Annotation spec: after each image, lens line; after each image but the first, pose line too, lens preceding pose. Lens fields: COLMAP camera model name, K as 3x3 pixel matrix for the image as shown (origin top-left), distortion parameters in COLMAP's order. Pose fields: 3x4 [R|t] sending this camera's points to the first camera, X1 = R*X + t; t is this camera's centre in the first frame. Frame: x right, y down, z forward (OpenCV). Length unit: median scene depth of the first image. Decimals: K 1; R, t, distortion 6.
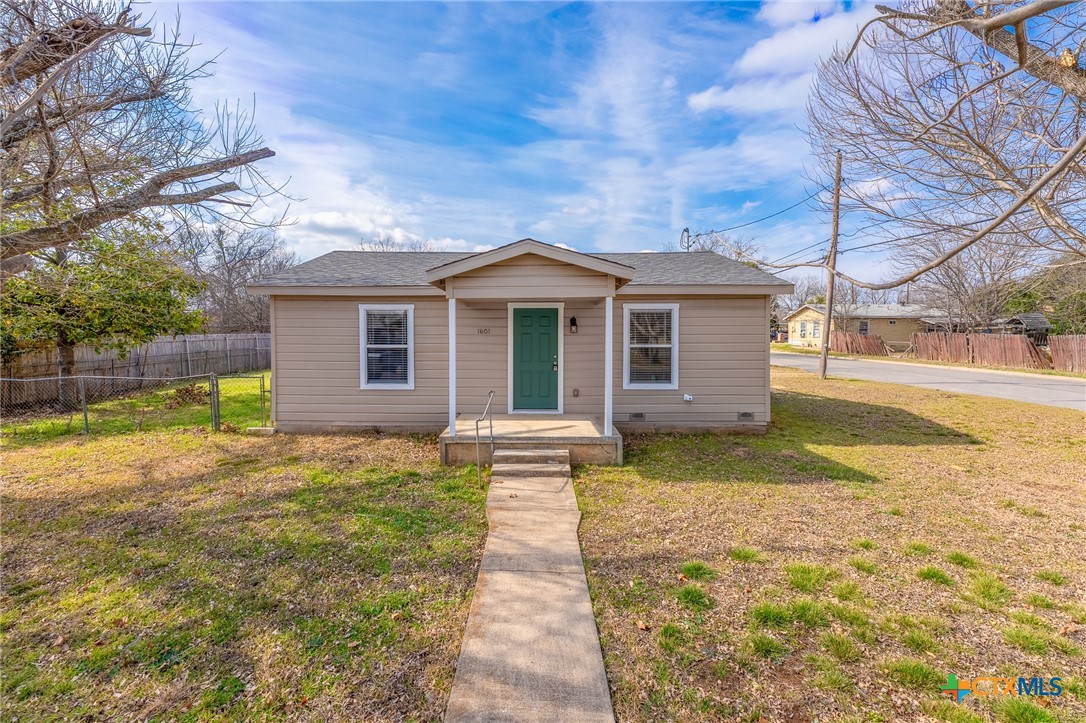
lens RADIAL K [[434.8, 0, 539.2], [0, 434.8, 358.7], [0, 0, 1]] dist [-0.003168, -0.000062]
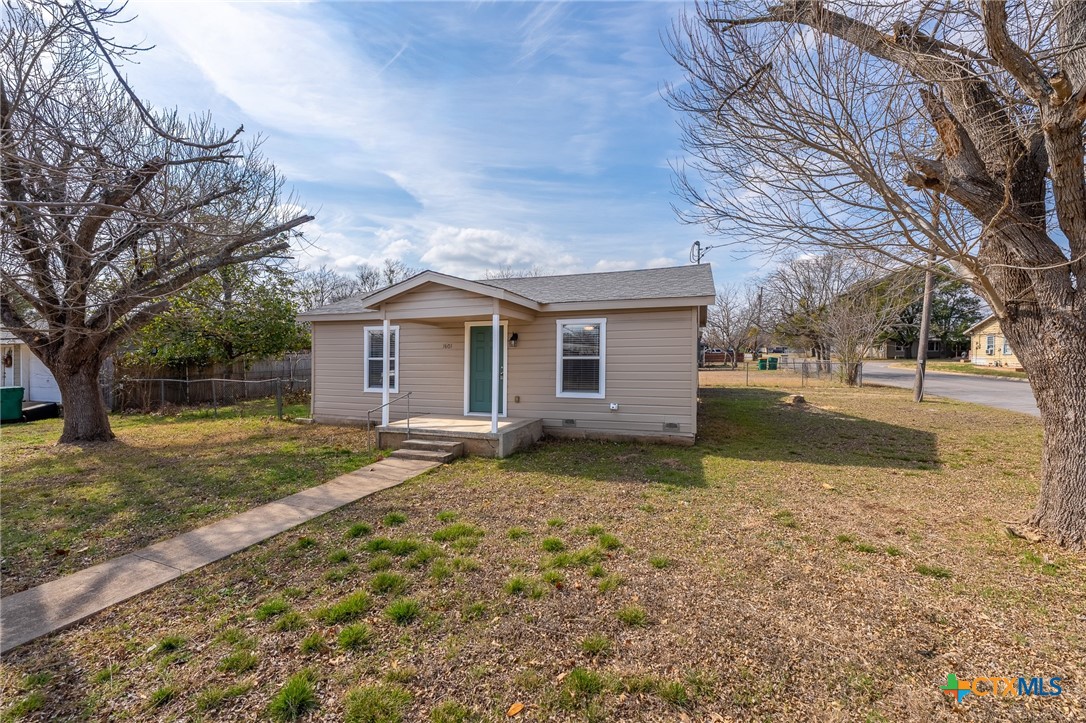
lens RADIAL K [[430.3, 0, 545.8], [0, 430.3, 374.4], [0, 0, 1]] dist [-0.008881, -0.000010]
pose [[0.948387, 0.009448, -0.316974, 0.515291], [-0.012488, 0.999893, -0.007560, 0.021361], [0.316869, 0.011128, 0.948404, -0.044087]]
